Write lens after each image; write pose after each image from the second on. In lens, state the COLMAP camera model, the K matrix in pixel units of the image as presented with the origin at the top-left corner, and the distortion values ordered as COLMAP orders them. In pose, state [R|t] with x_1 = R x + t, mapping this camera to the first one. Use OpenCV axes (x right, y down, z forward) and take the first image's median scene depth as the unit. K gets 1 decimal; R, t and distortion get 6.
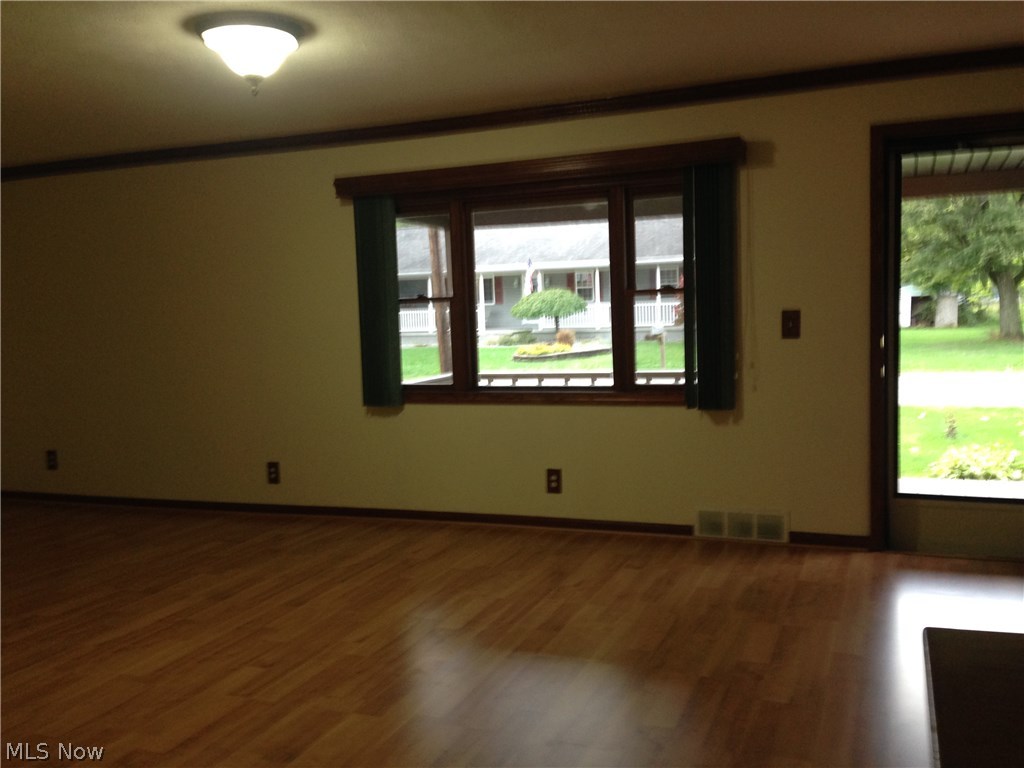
lens RADIAL K [[928.7, 0, 512.0], [0, 928.7, 384.0], [0, 0, 1]] dist [0.139585, -0.243140]
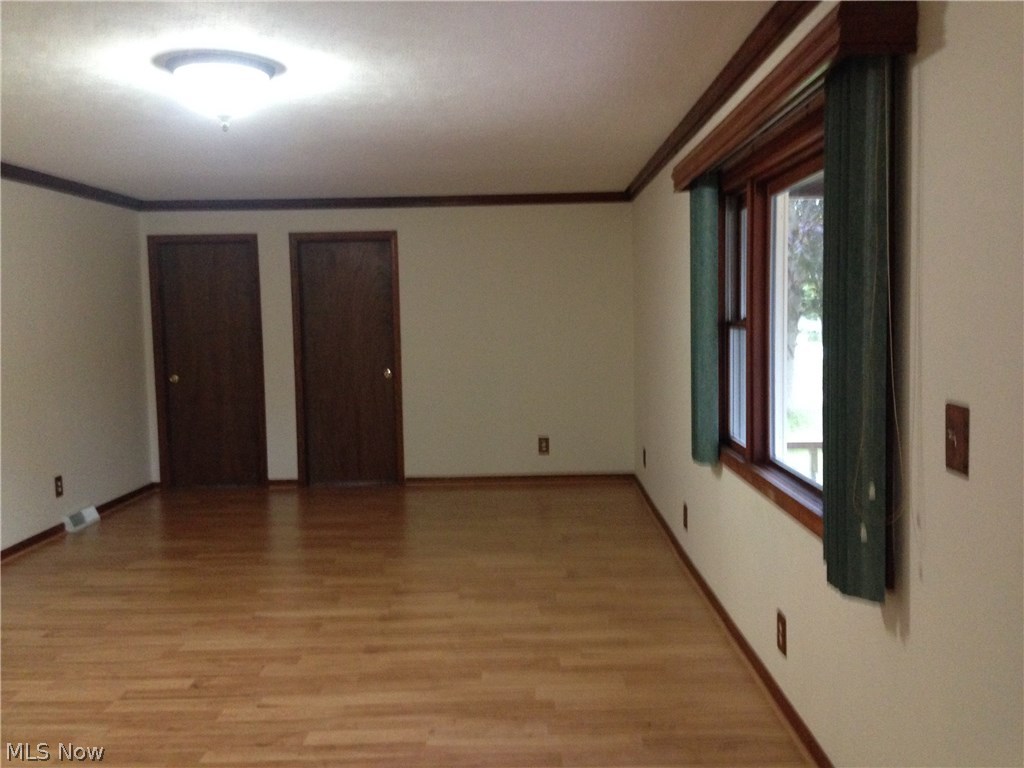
lens RADIAL K [[928.7, 0, 512.0], [0, 928.7, 384.0], [0, 0, 1]] dist [0.139585, -0.243140]
pose [[0.376169, 0.100413, -0.921094, 0.714967], [-0.072800, 0.994240, 0.078656, -0.125020], [0.923687, 0.037467, 0.381312, 0.816880]]
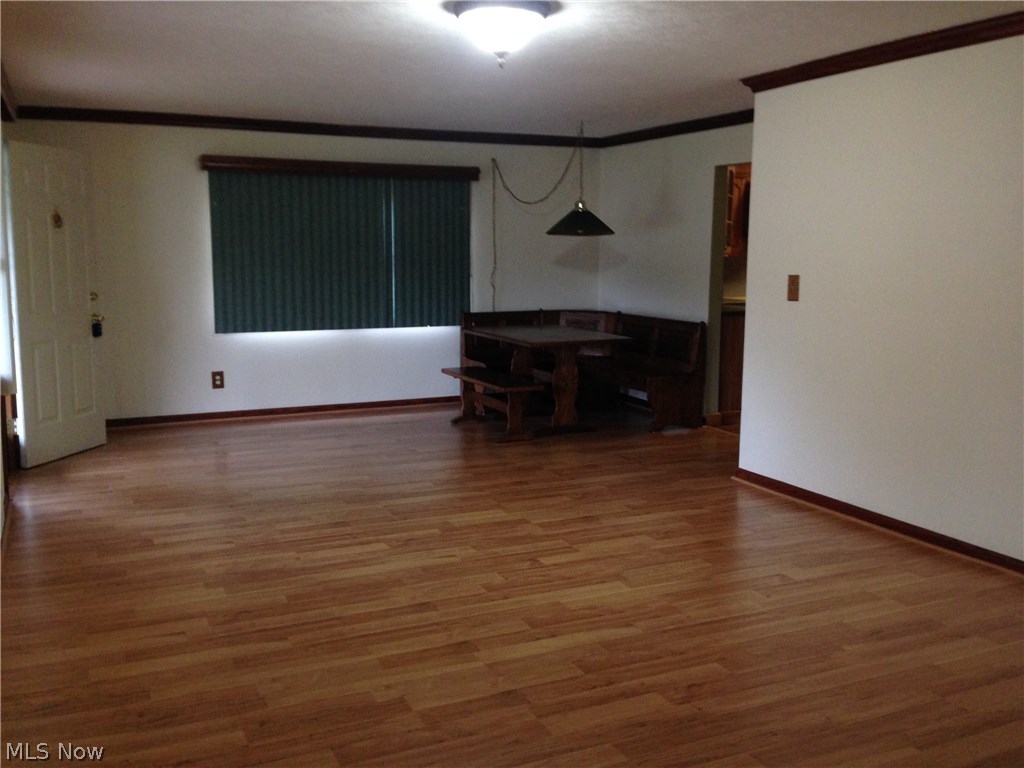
lens RADIAL K [[987.0, 0, 496.3], [0, 987.0, 383.0], [0, 0, 1]] dist [-0.006230, 0.530564]
pose [[-0.723228, -0.059821, 0.688014, -0.966126], [0.089482, 0.979726, 0.179246, -0.137391], [-0.684788, 0.191200, -0.703212, 1.679203]]
